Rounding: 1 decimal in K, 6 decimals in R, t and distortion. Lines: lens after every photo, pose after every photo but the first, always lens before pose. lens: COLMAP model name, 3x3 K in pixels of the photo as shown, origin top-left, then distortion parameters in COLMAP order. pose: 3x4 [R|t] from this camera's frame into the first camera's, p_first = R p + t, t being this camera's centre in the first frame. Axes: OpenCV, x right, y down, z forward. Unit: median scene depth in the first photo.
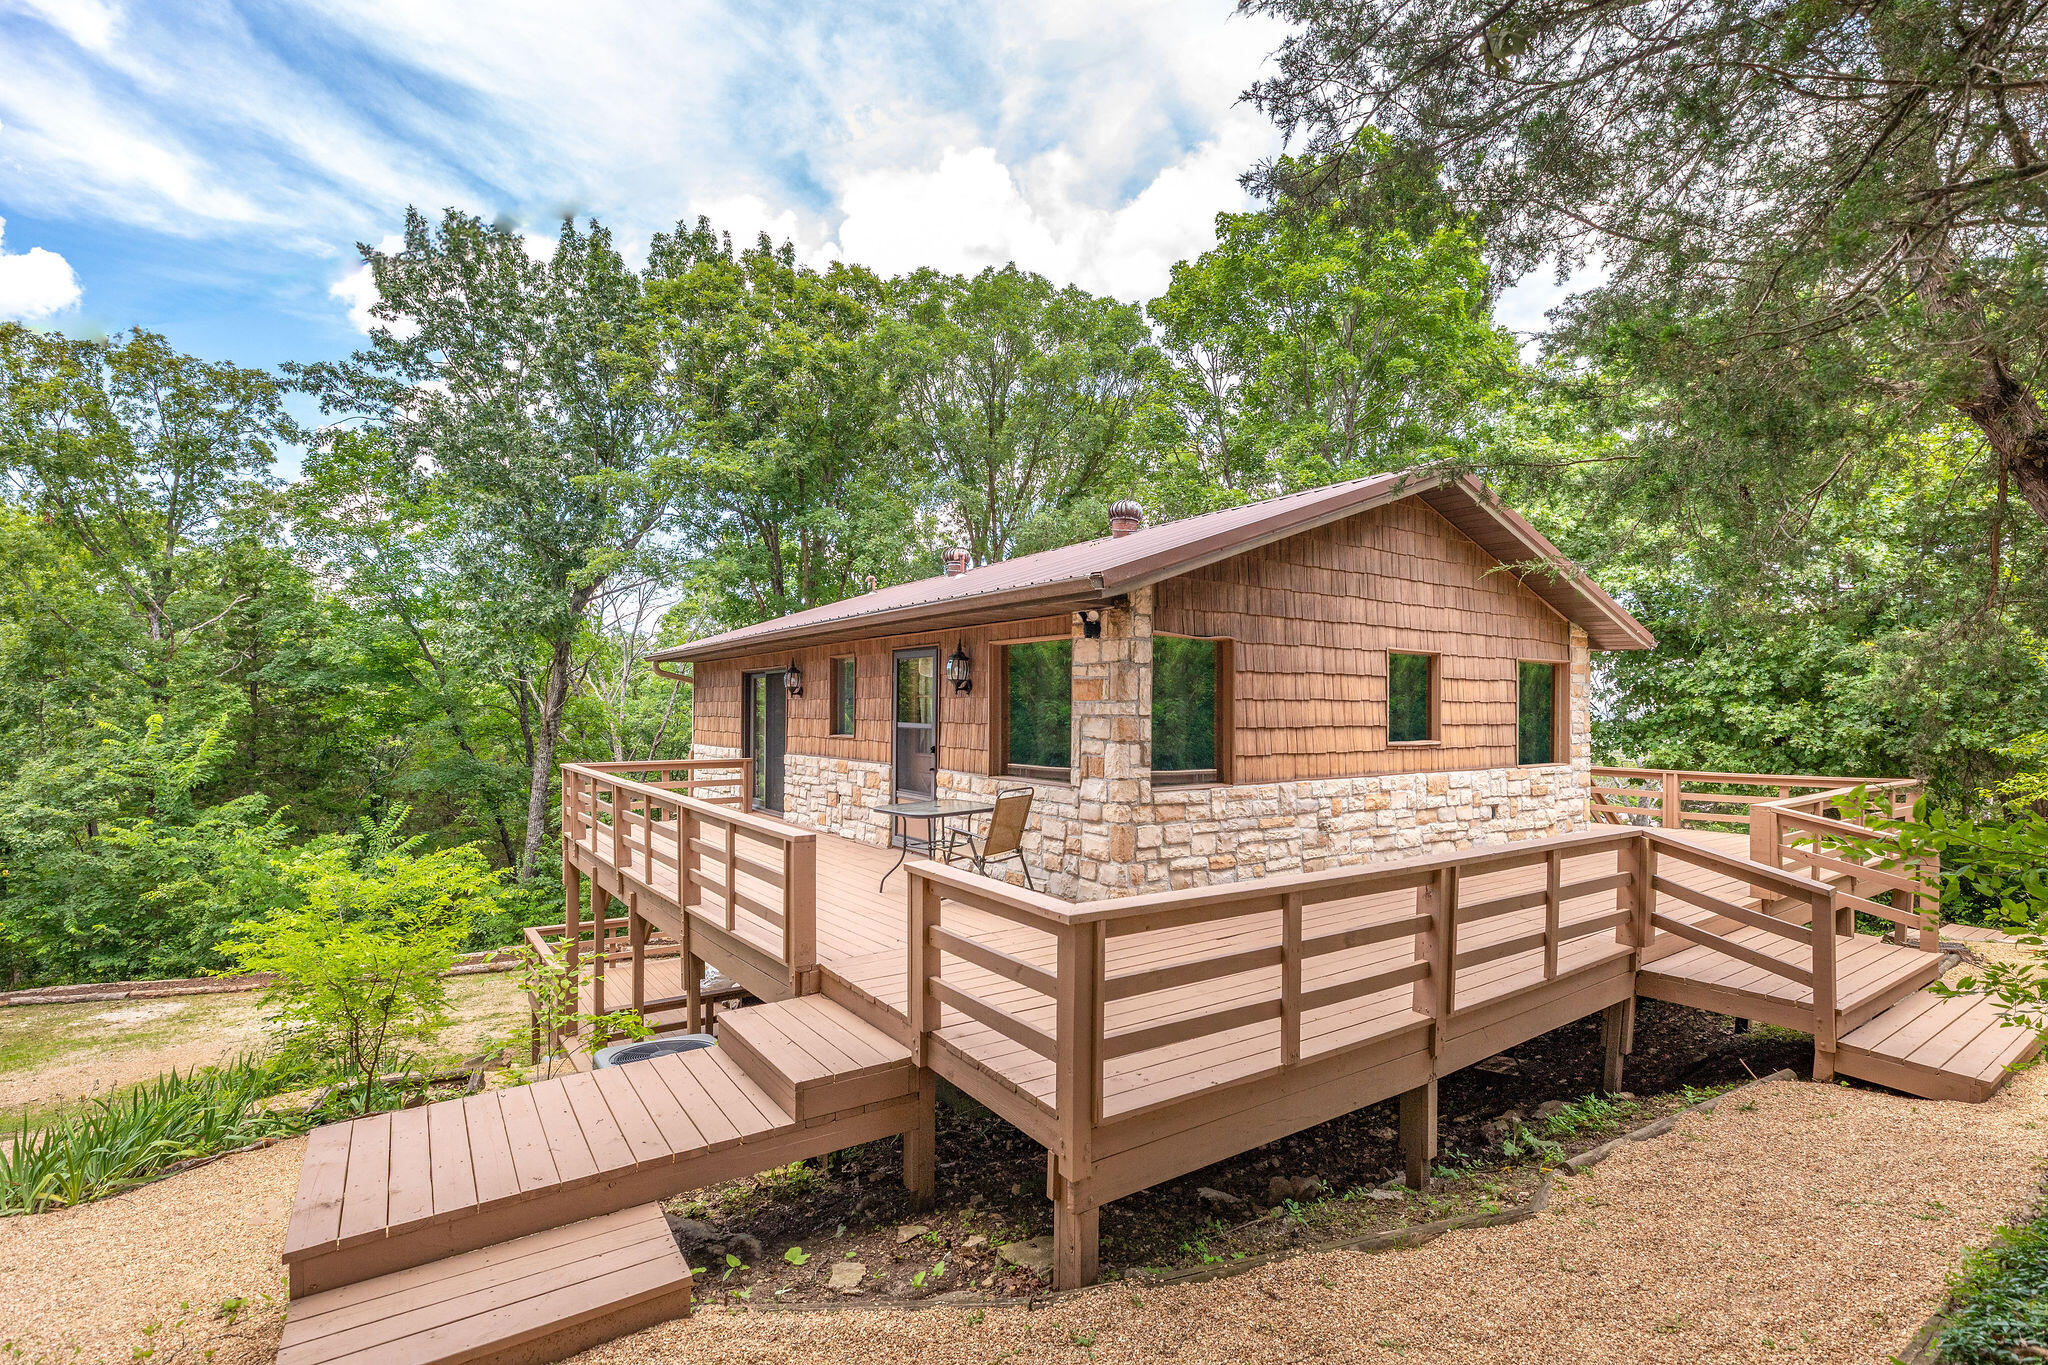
lens RADIAL K [[918.0, 0, 1022.0], [0, 918.0, 707.2], [0, 0, 1]] dist [-0.000628, -0.000068]
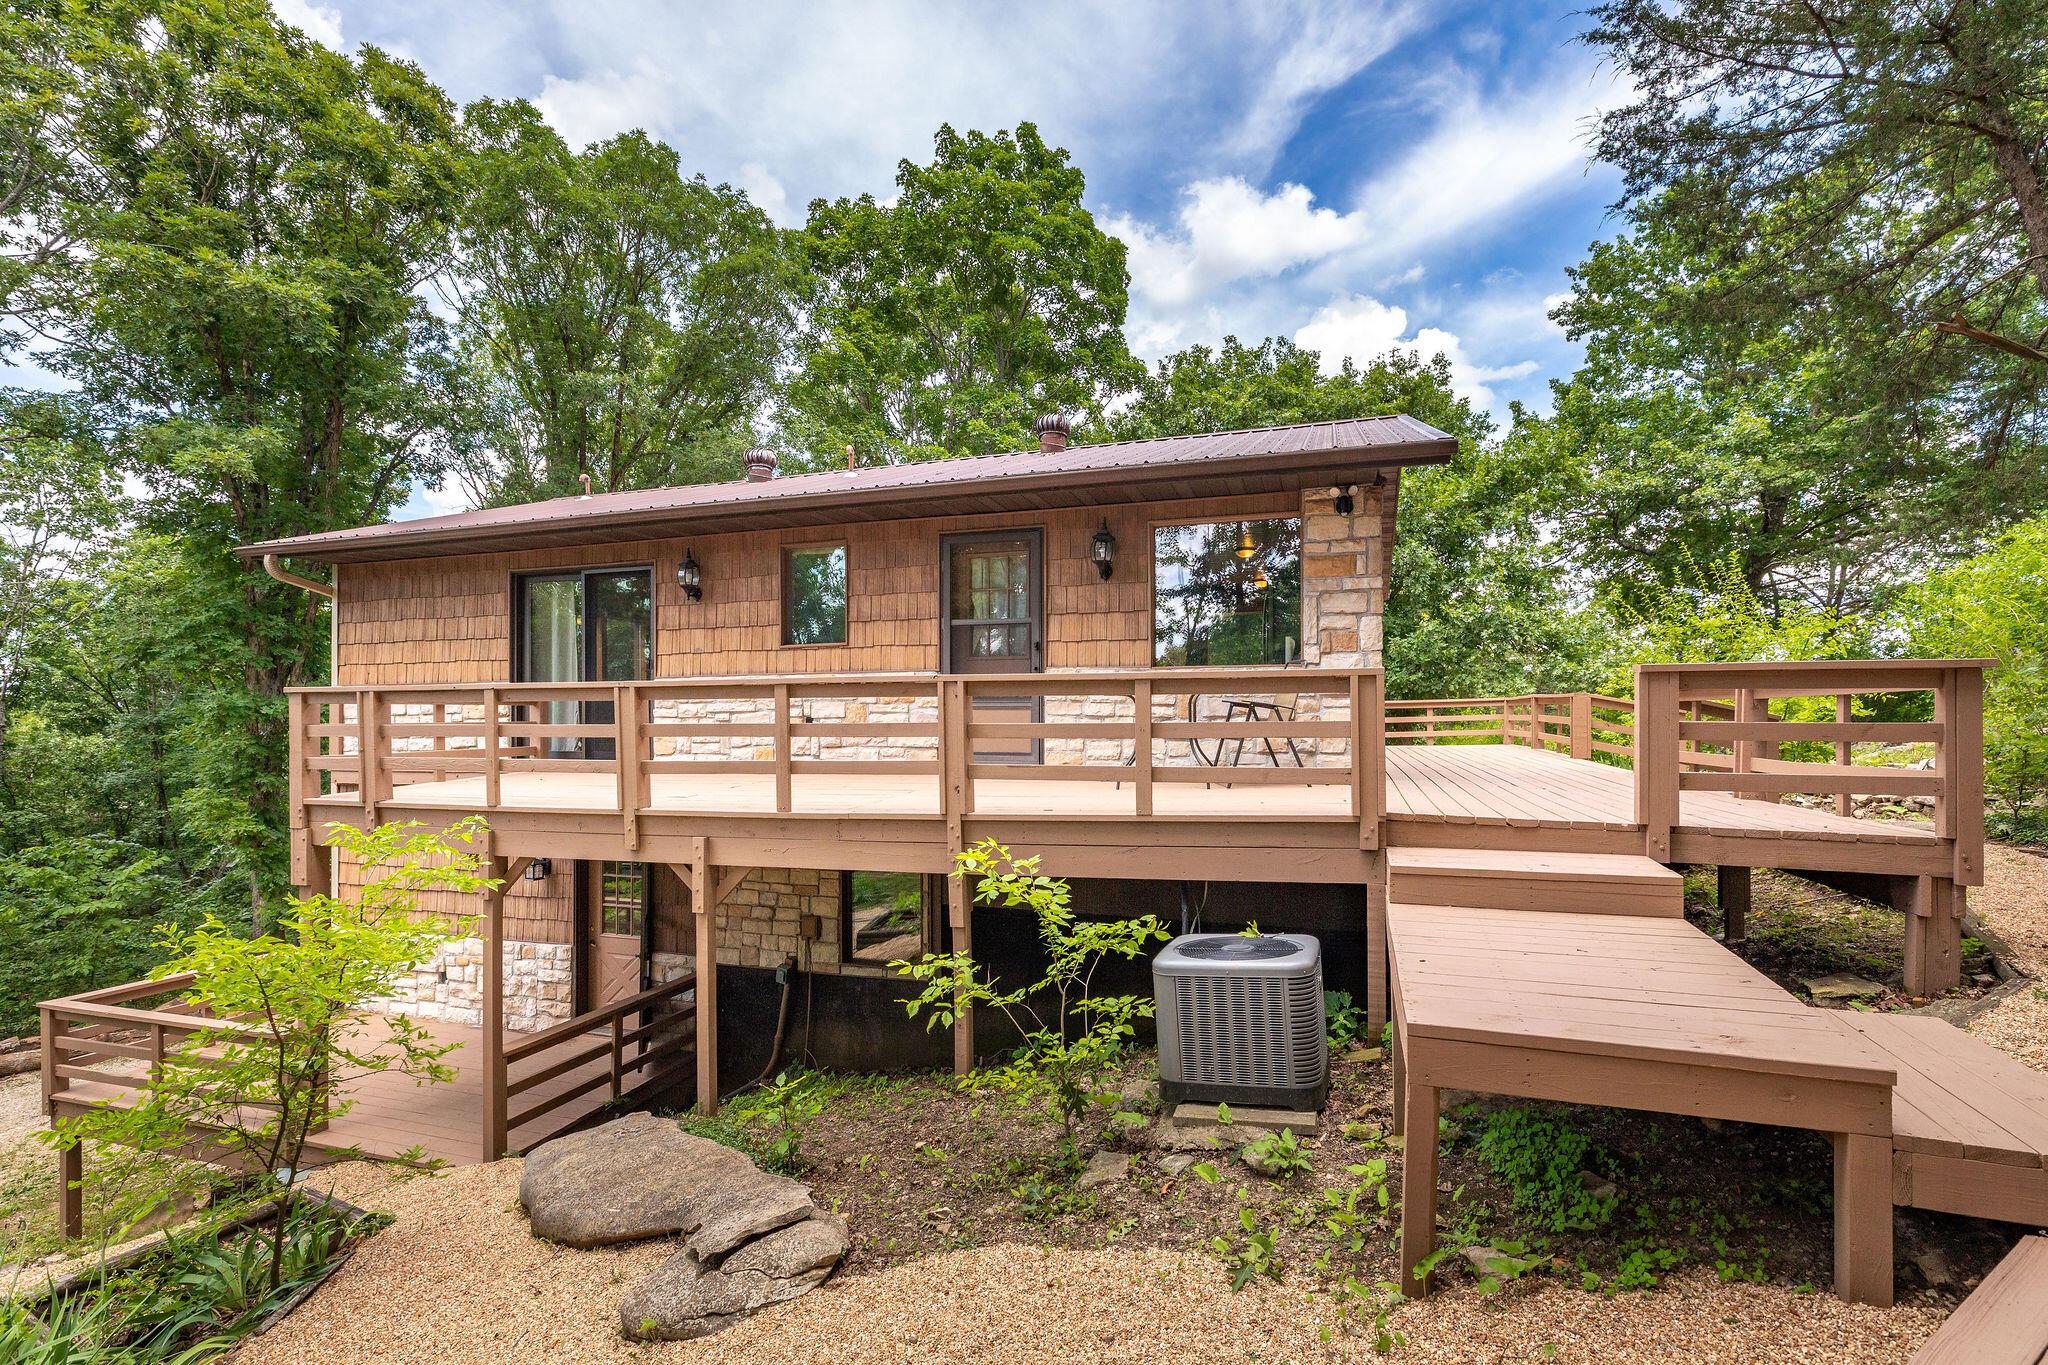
lens RADIAL K [[918.0, 0, 1022.0], [0, 918.0, 707.2], [0, 0, 1]] dist [-0.000628, -0.000068]
pose [[0.830511, -0.011150, 0.556890, -0.465215], [0.003779, 0.999889, 0.014383, 0.073027], [-0.556989, -0.009840, 0.830461, 0.215170]]
